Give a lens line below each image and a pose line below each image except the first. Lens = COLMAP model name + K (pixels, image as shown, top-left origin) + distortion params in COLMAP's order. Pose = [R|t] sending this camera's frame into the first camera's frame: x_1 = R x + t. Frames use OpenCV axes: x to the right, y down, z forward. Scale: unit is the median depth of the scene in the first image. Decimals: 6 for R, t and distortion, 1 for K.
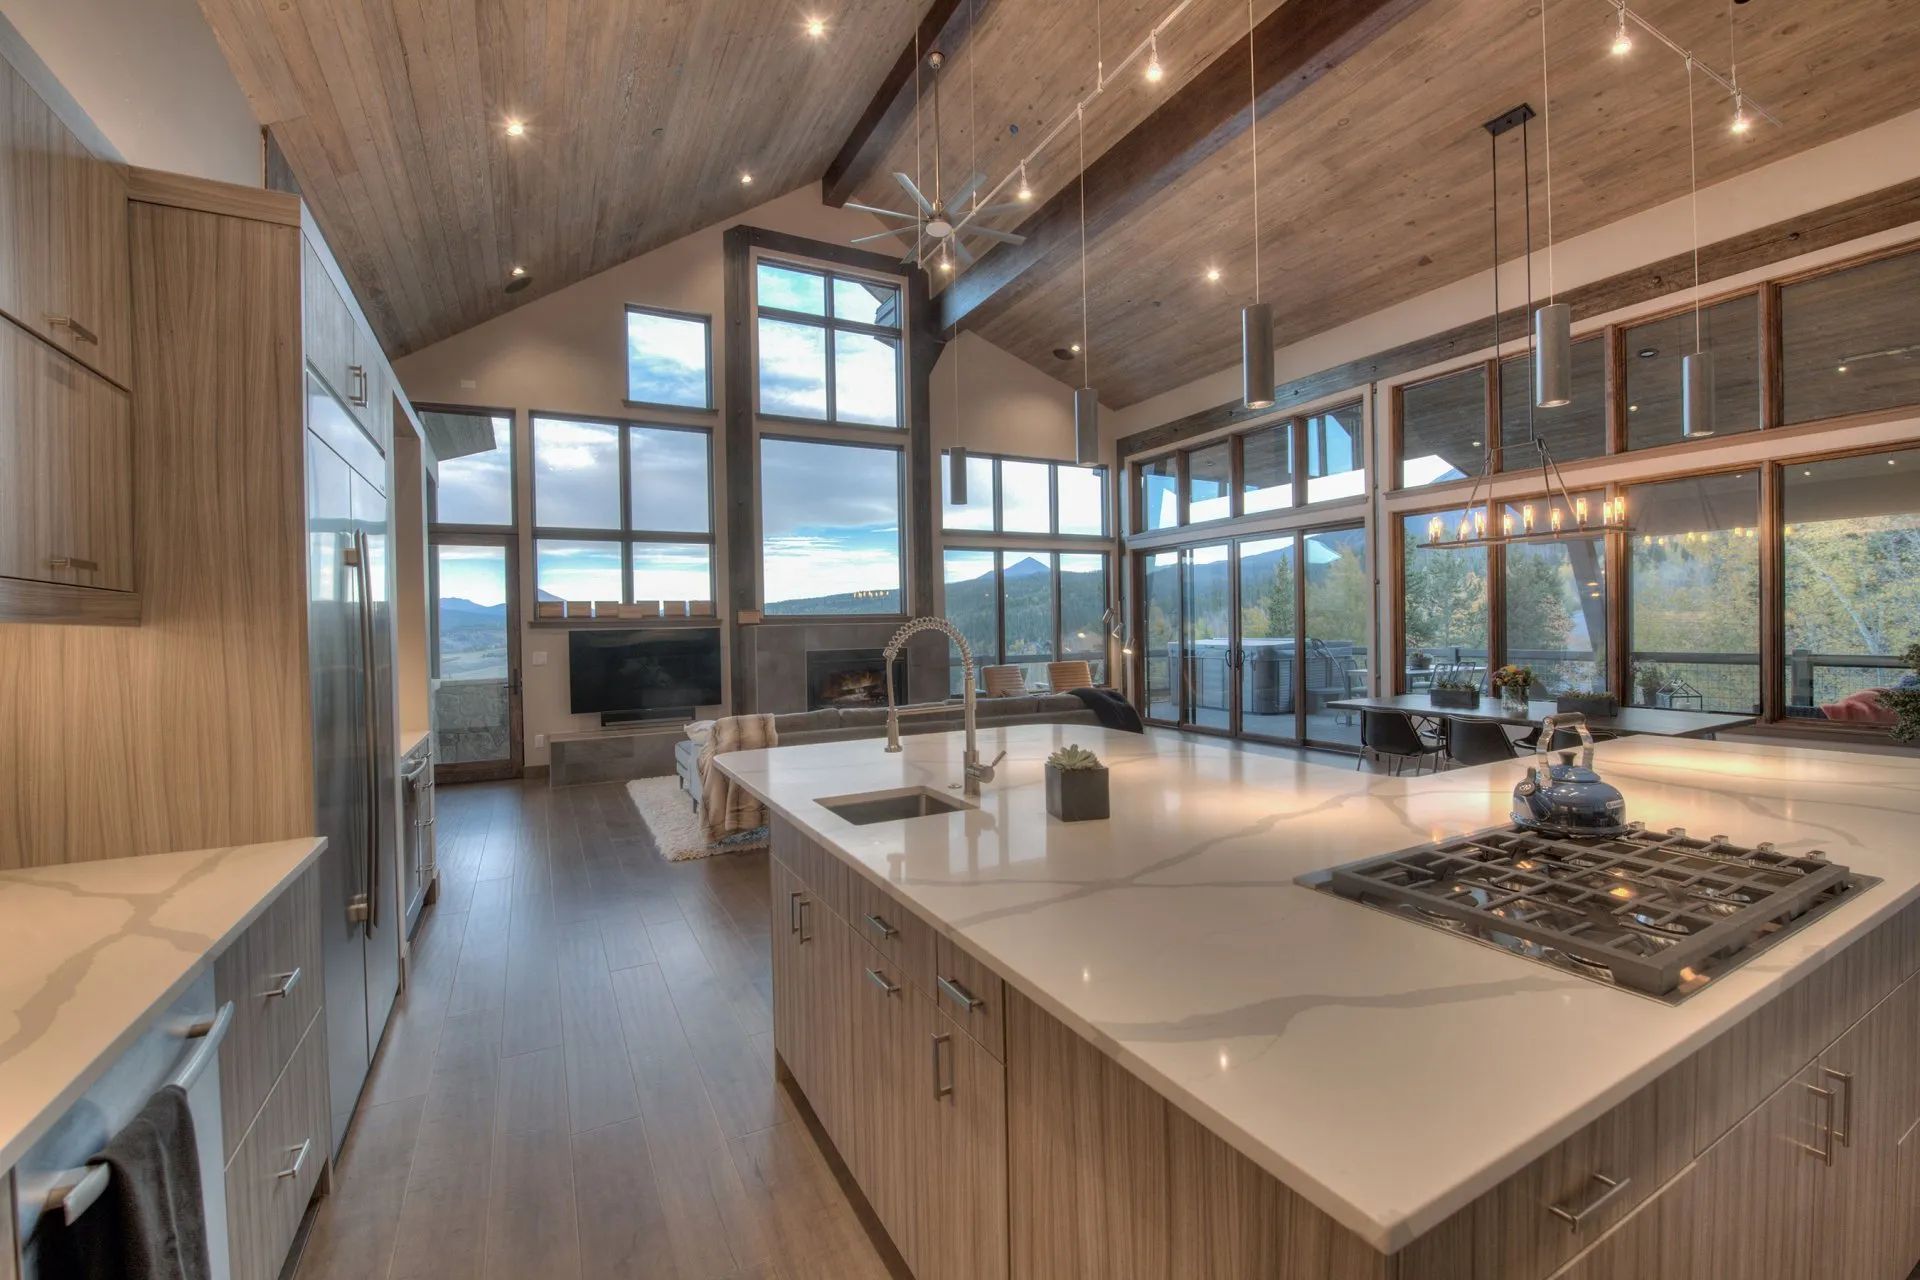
lens RADIAL K [[787.7, 0, 961.2], [0, 787.7, 639.7], [0, 0, 1]] dist [0.000810, 0.000006]
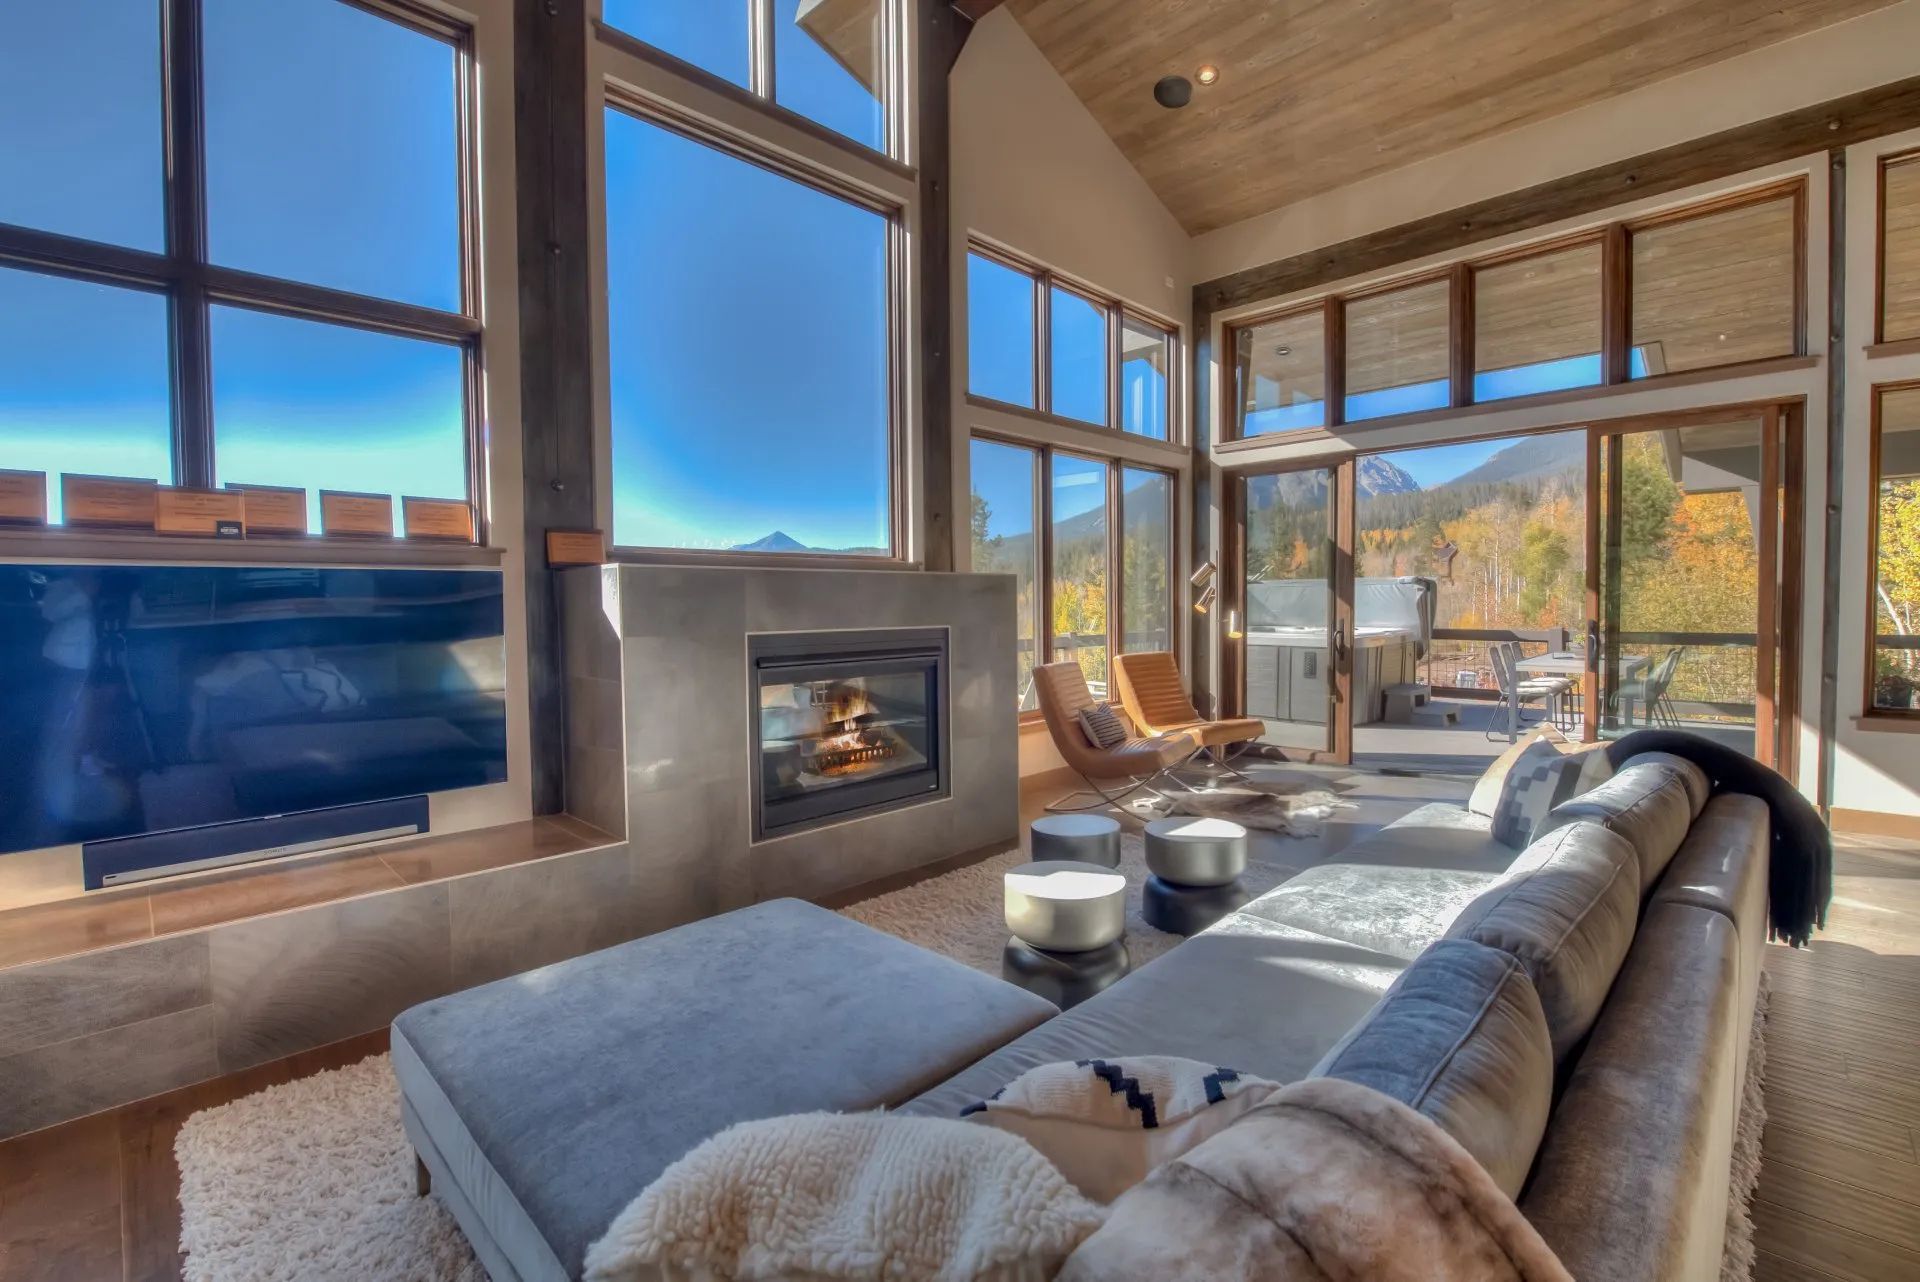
lens RADIAL K [[845.6, 0, 955.7], [0, 845.6, 630.2], [0, 0, 1]] dist [-0.003391, -0.000102]
pose [[0.961623, 0.003952, 0.274347, -0.183744], [-0.009333, 0.999789, 0.018311, 0.002131], [-0.274217, -0.020168, 0.961456, 0.492507]]
